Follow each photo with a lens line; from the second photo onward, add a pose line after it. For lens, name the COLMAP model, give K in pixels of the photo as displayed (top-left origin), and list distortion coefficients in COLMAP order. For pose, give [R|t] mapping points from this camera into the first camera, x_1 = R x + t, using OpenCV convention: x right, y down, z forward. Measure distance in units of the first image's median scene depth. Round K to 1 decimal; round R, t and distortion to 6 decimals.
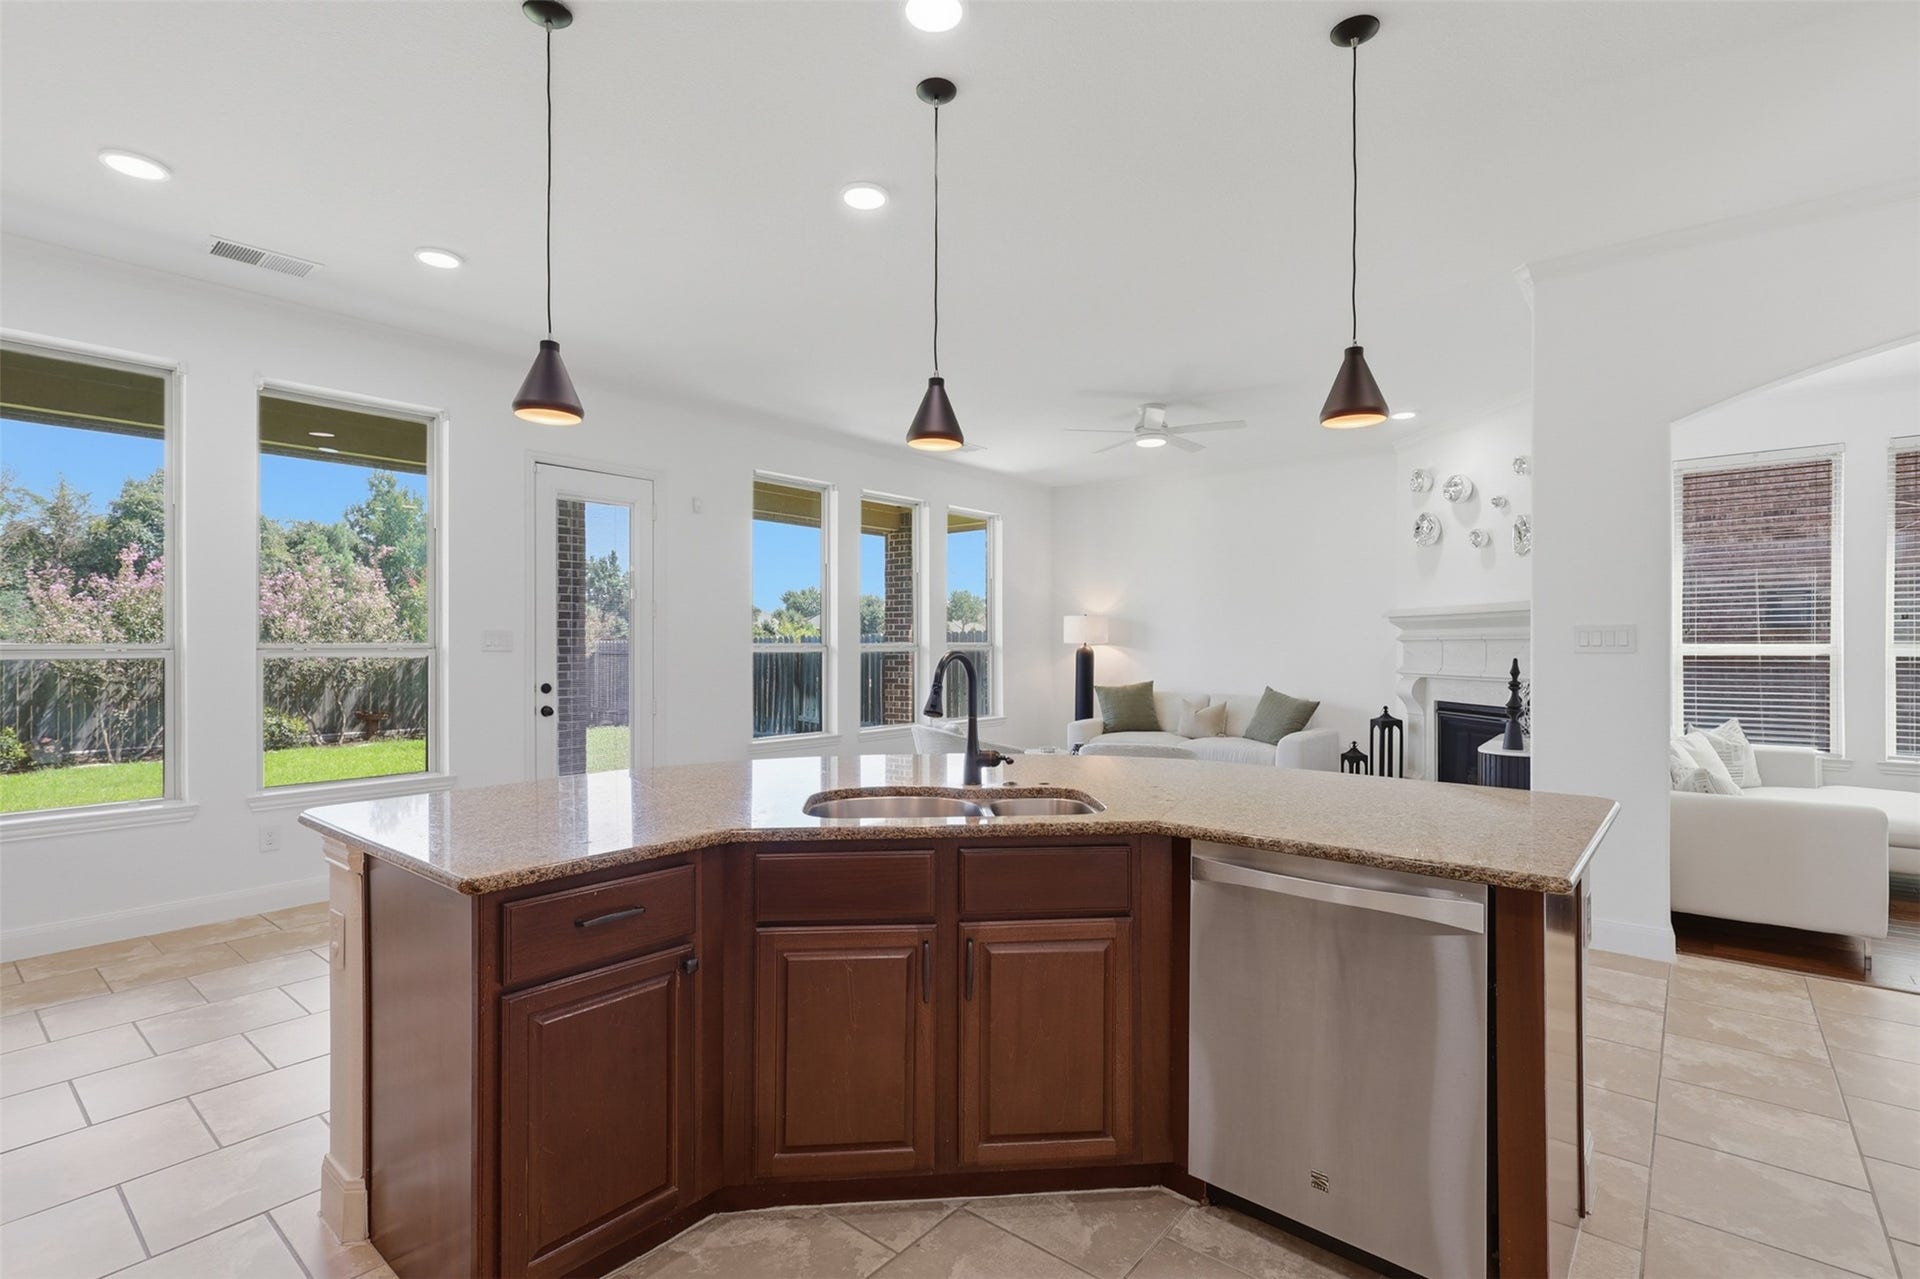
lens RADIAL K [[893.8, 0, 959.4], [0, 893.8, 642.4], [0, 0, 1]] dist [0.001428, 0.000775]
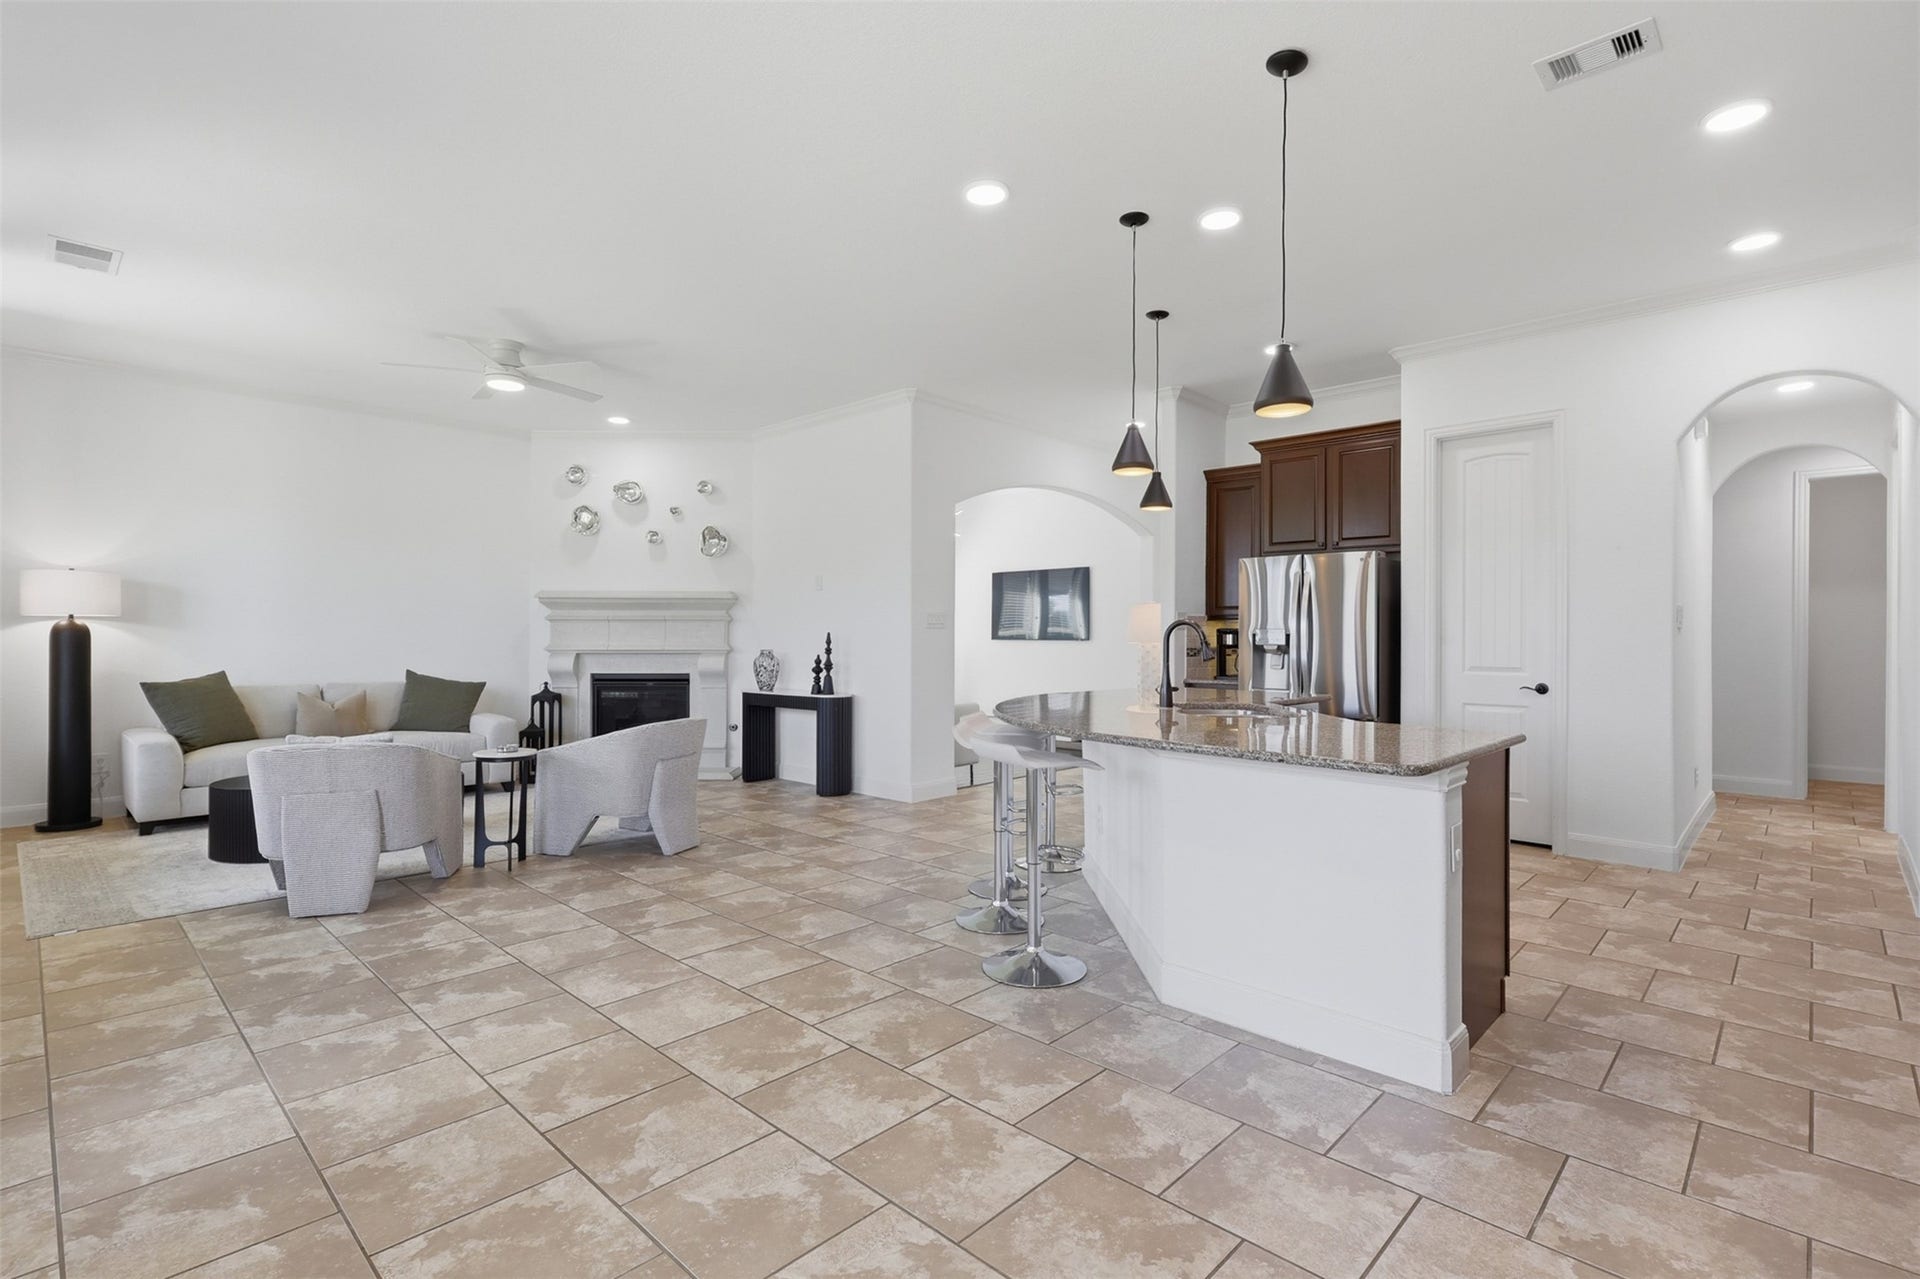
lens RADIAL K [[899.9, 0, 959.8], [0, 899.9, 637.3], [0, 0, 1]] dist [0.003290, 0.000559]
pose [[0.072169, -0.003075, 0.997388, -0.539783], [-0.005815, 0.999977, 0.003504, 0.012197], [-0.997375, -0.006053, 0.072150, 0.434497]]
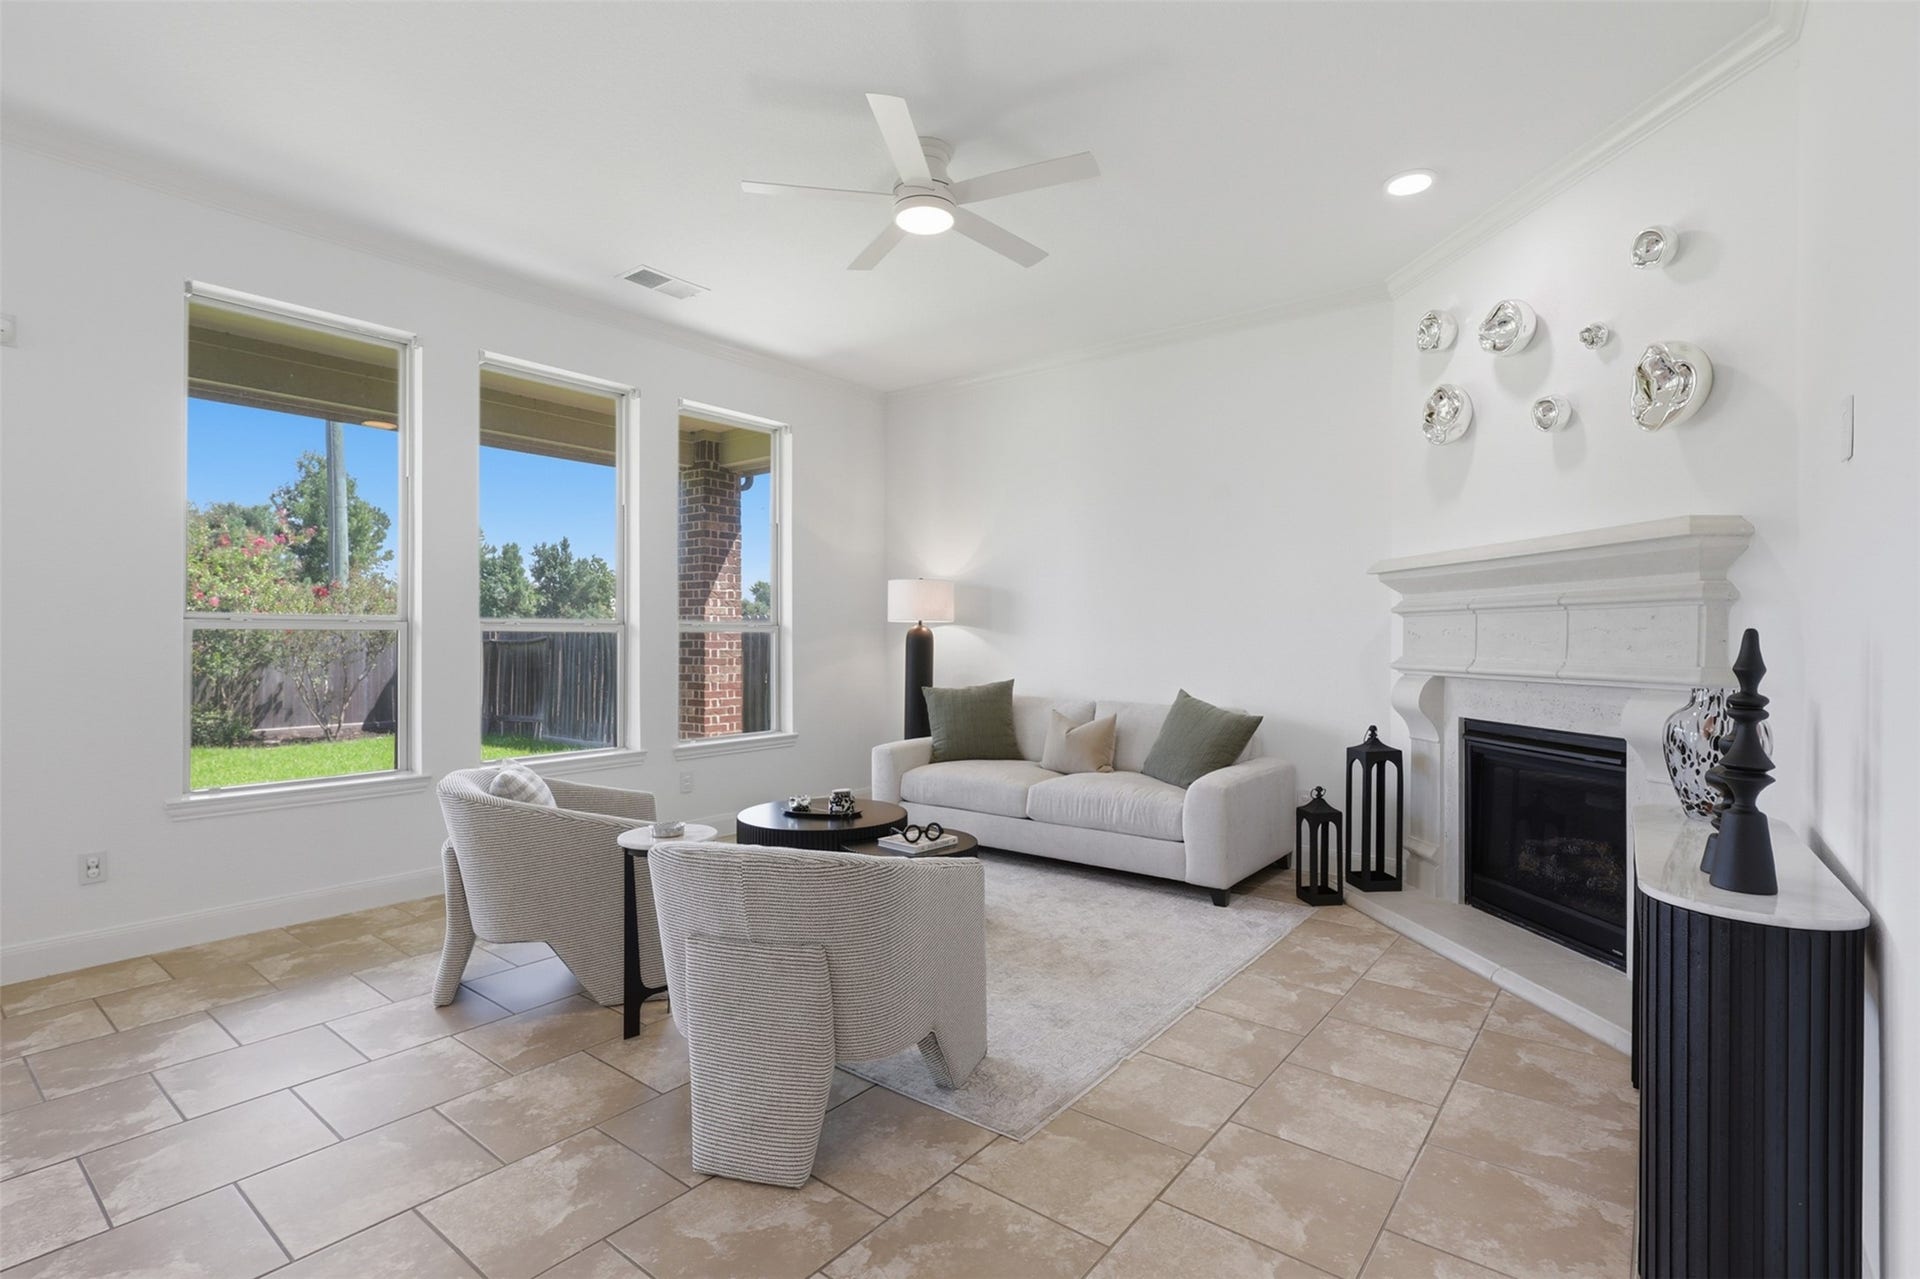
lens RADIAL K [[899.9, 0, 959.8], [0, 899.9, 637.3], [0, 0, 1]] dist [0.003290, 0.000559]
pose [[0.999792, 0.002448, 0.020238, 0.195425], [-0.002493, 0.999994, 0.002210, 0.013273], [-0.020233, -0.002260, 0.999793, 0.418495]]
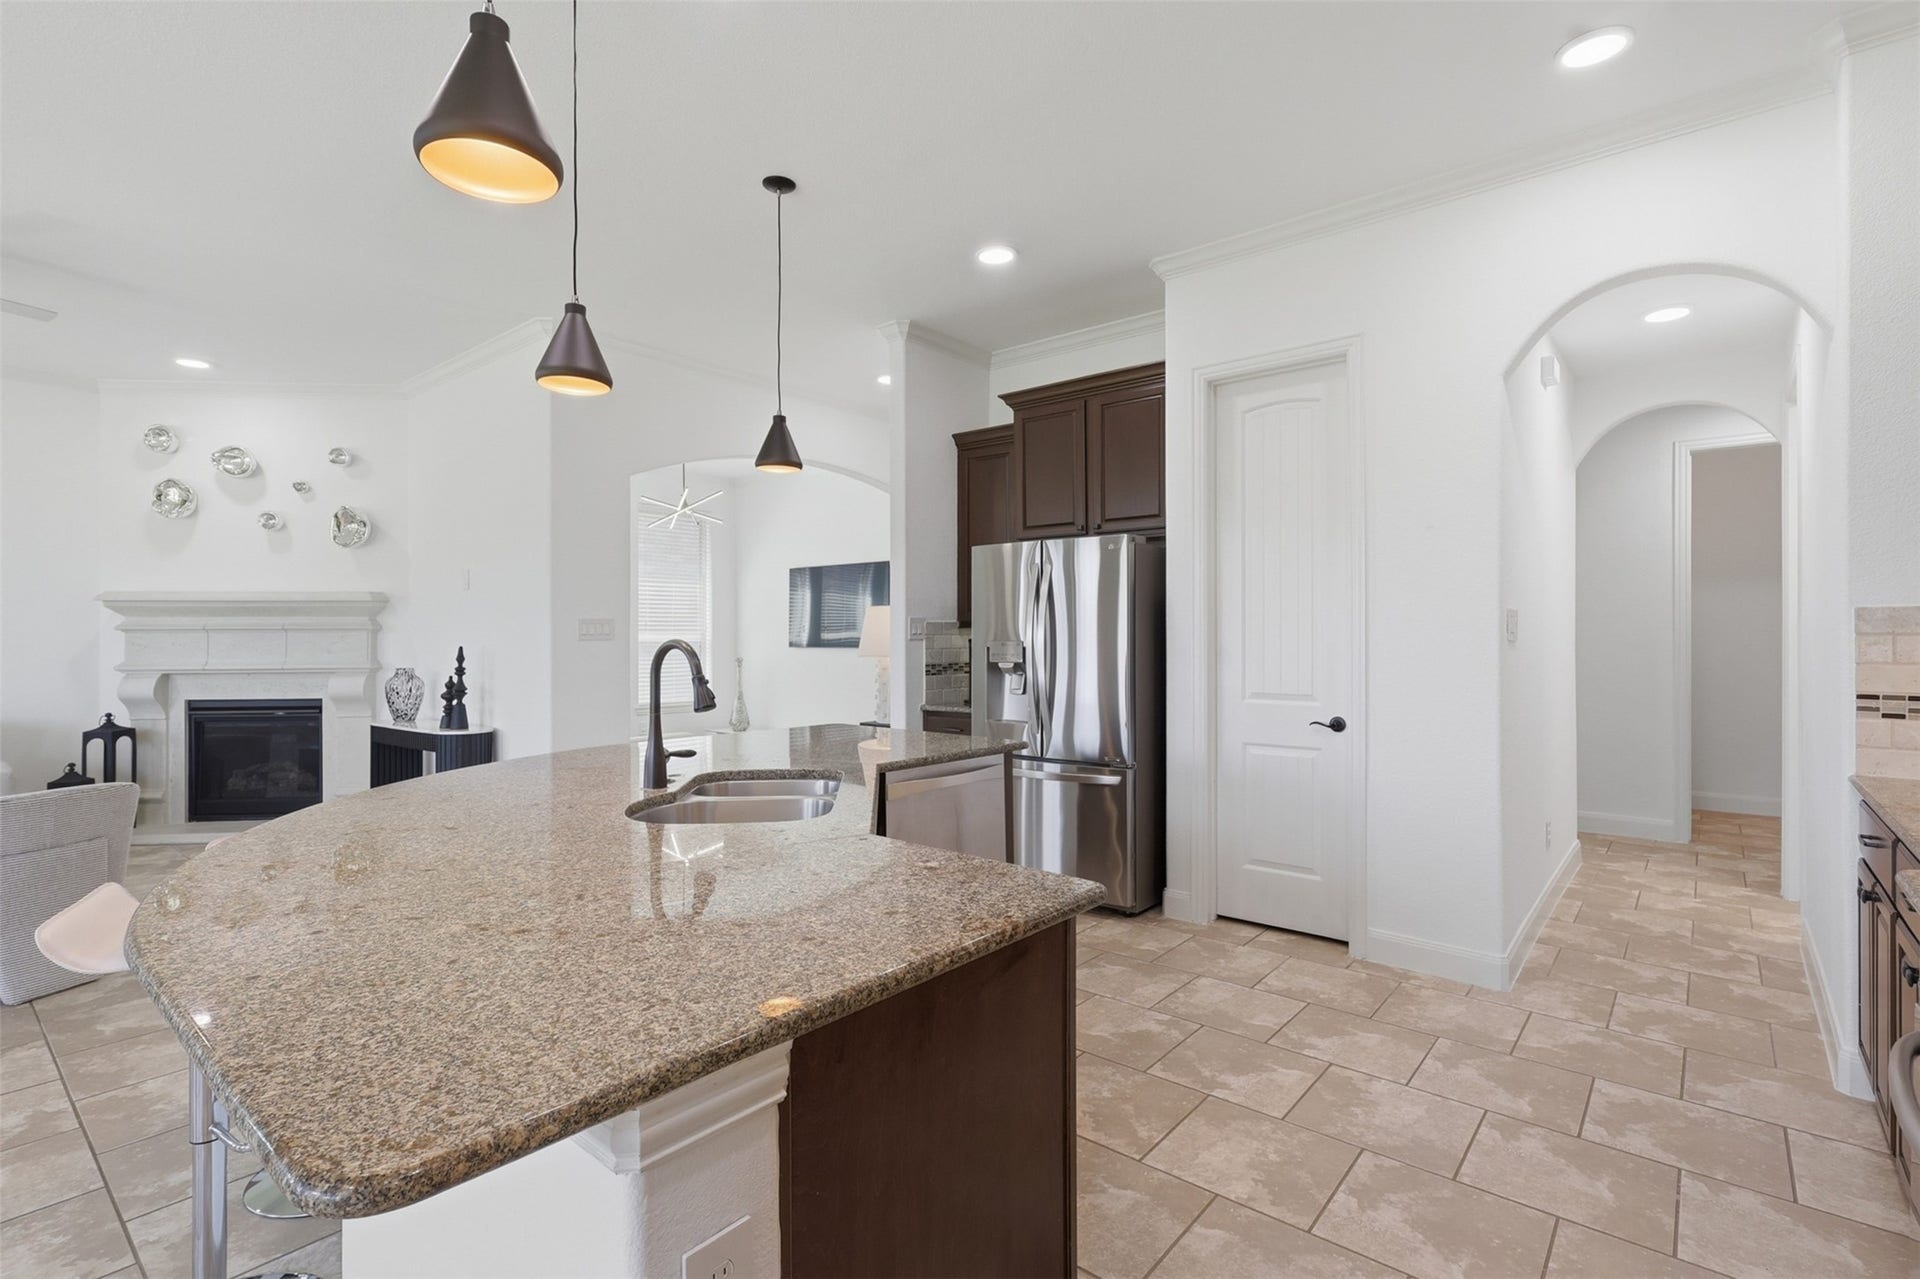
lens RADIAL K [[899.9, 0, 959.8], [0, 899.9, 637.3], [0, 0, 1]] dist [0.003290, 0.000559]
pose [[0.007230, -0.004541, 0.999964, -0.313075], [-0.000242, 0.999990, 0.004543, 0.000720], [-0.999974, -0.000275, 0.007229, 0.240075]]
